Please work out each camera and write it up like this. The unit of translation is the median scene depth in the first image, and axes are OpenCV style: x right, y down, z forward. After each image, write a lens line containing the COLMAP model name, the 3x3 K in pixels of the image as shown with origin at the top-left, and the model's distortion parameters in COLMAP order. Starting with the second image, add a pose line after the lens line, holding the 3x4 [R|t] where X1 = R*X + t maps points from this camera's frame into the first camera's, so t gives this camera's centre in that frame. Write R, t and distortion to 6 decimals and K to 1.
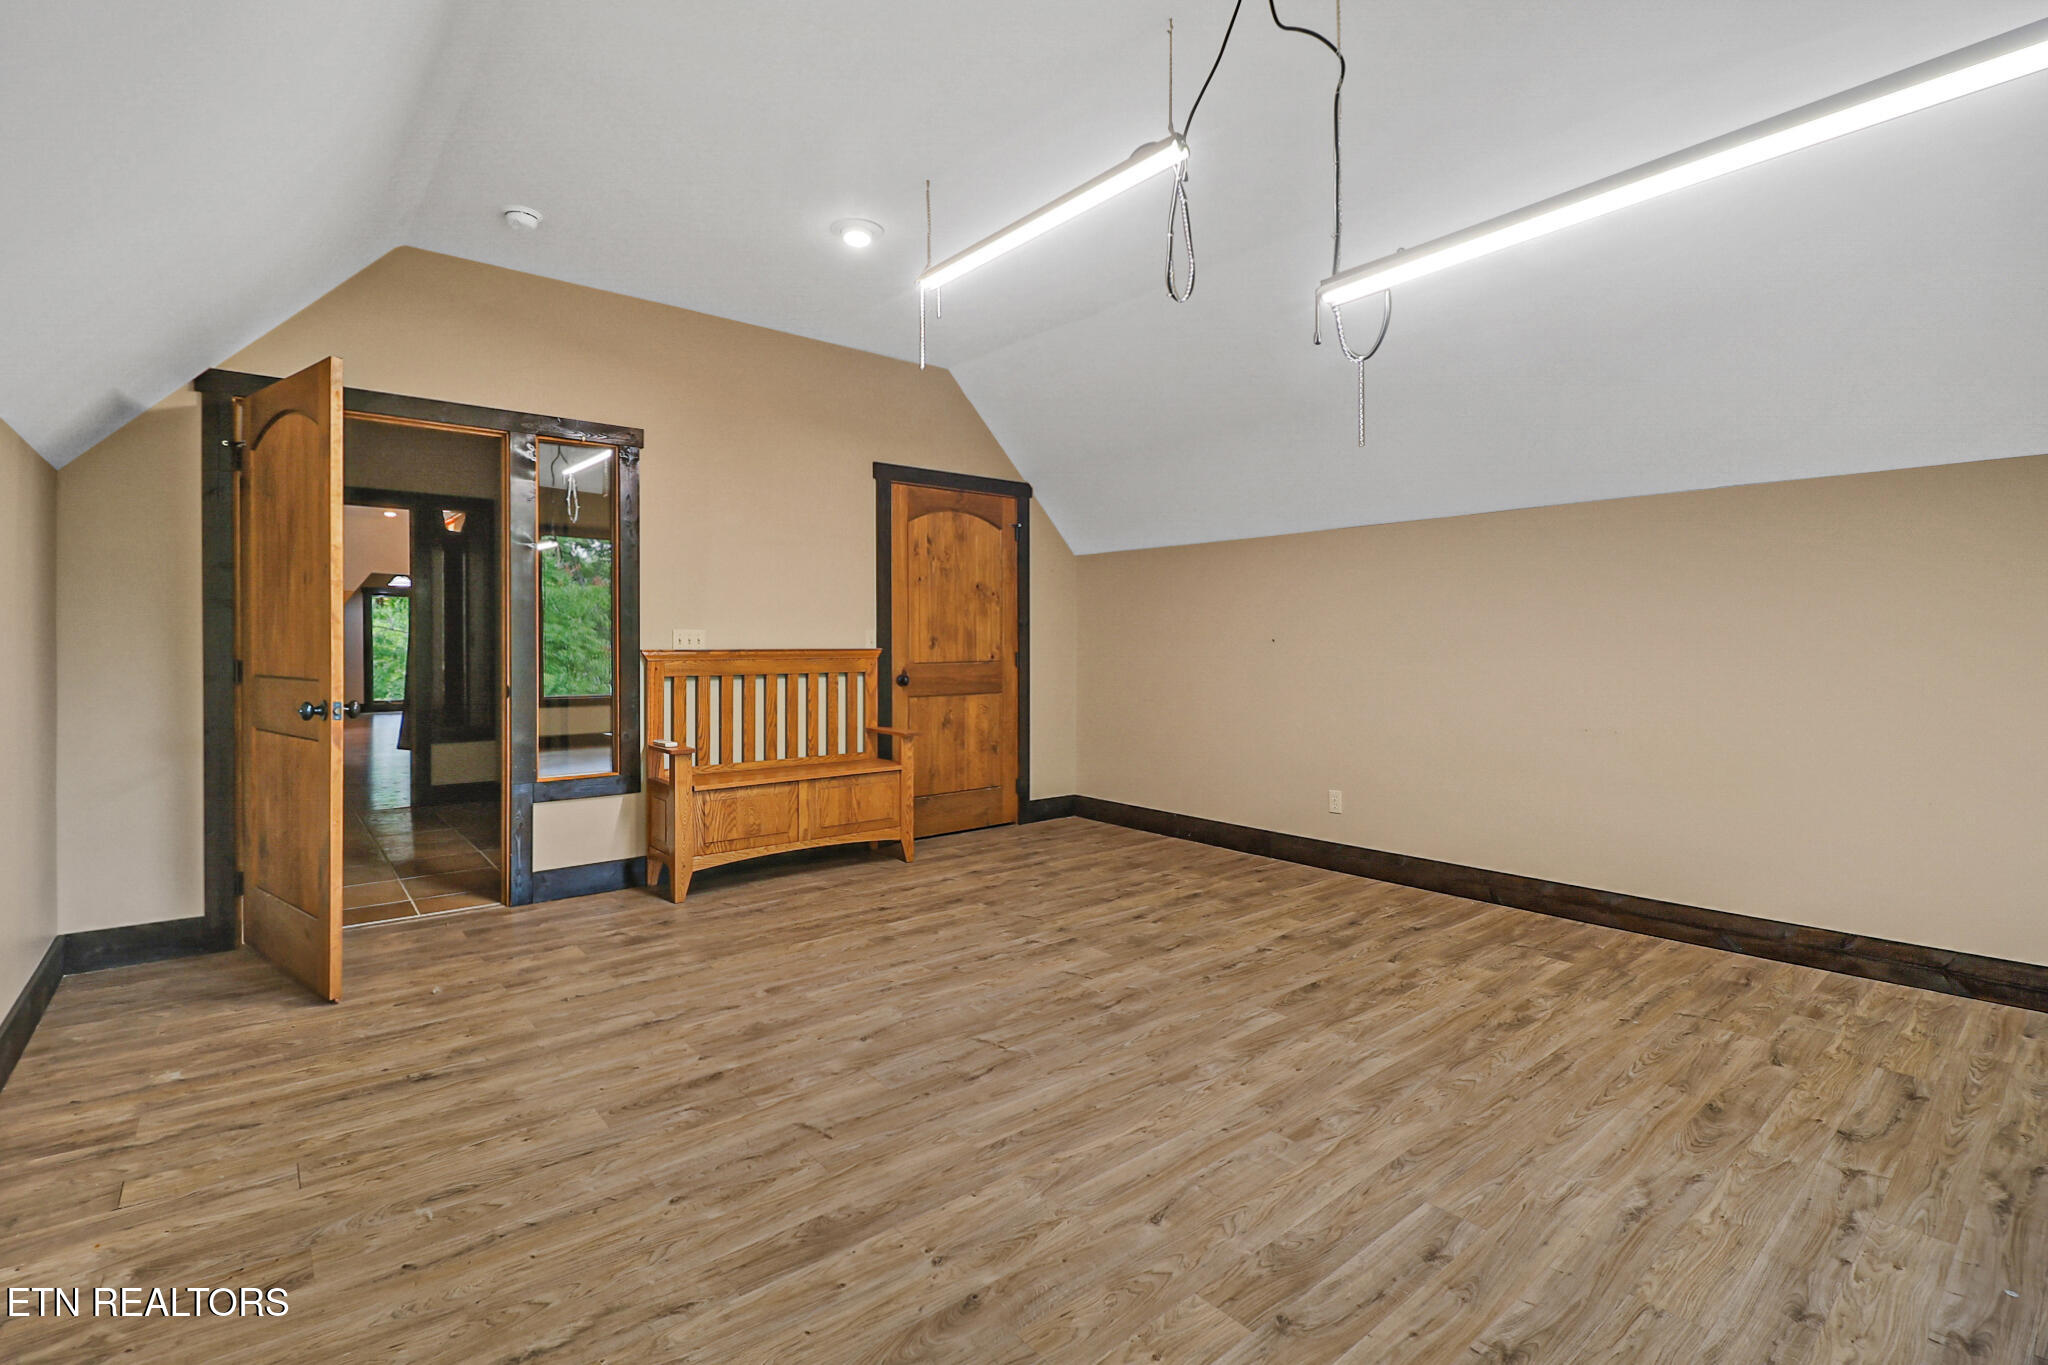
lens RADIAL K [[946.3, 0, 1008.8], [0, 946.3, 663.5], [0, 0, 1]] dist [-0.014081, -0.001385]
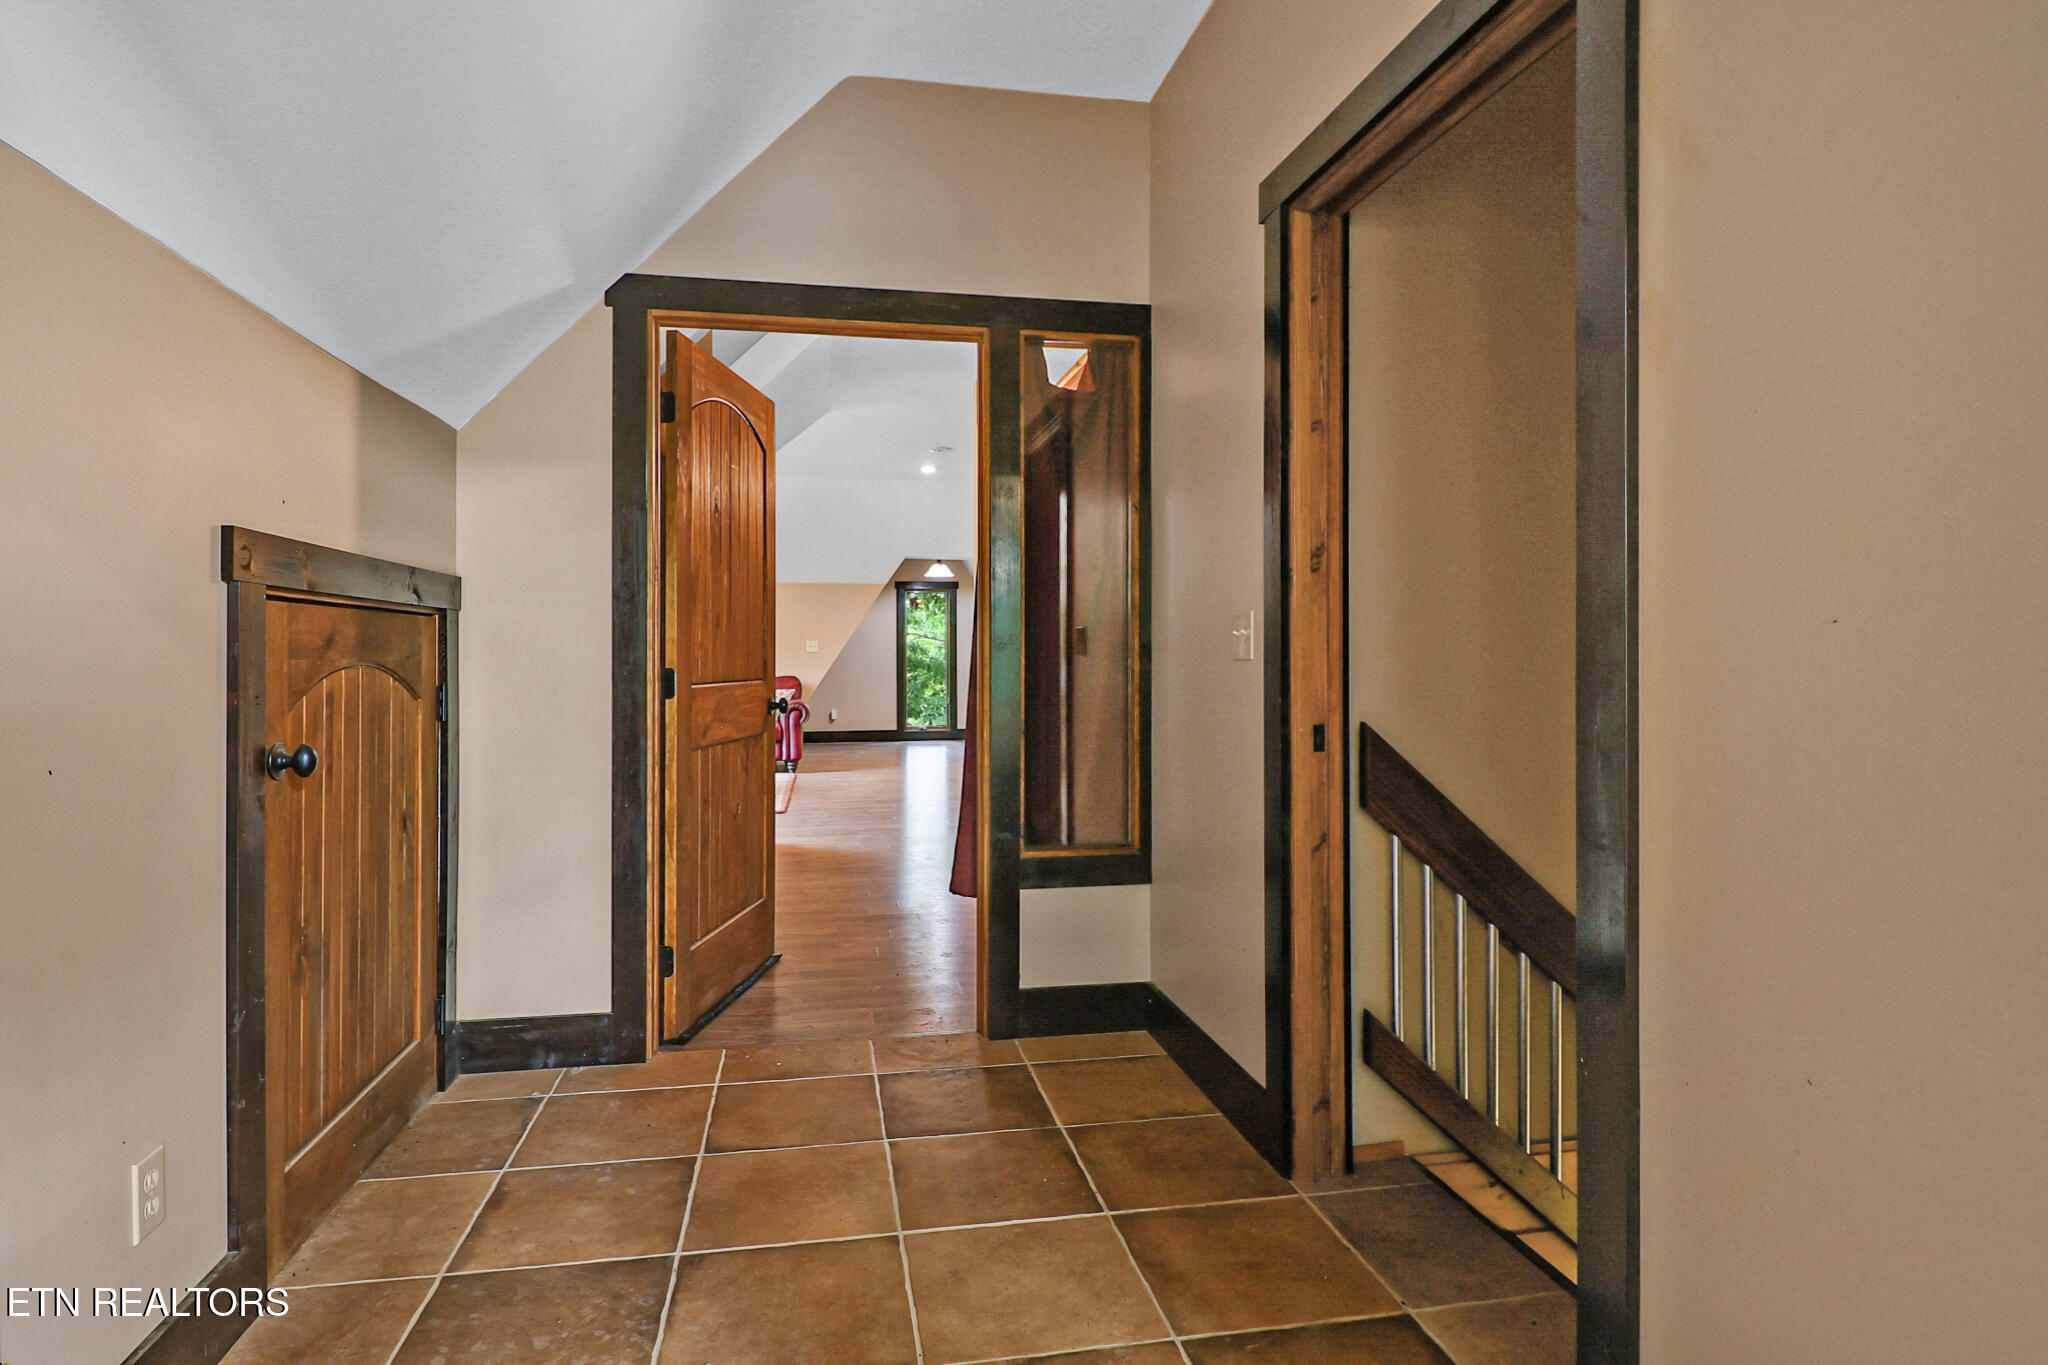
lens RADIAL K [[1120.0, 0, 1026.3], [0, 1120.0, 668.0], [0, 0, 1]] dist [-0.008583, -0.002295]
pose [[0.883164, 0.004285, -0.469044, -0.375582], [-0.008072, 0.999949, -0.006064, -0.008732], [0.468994, 0.009141, 0.883154, 0.555890]]
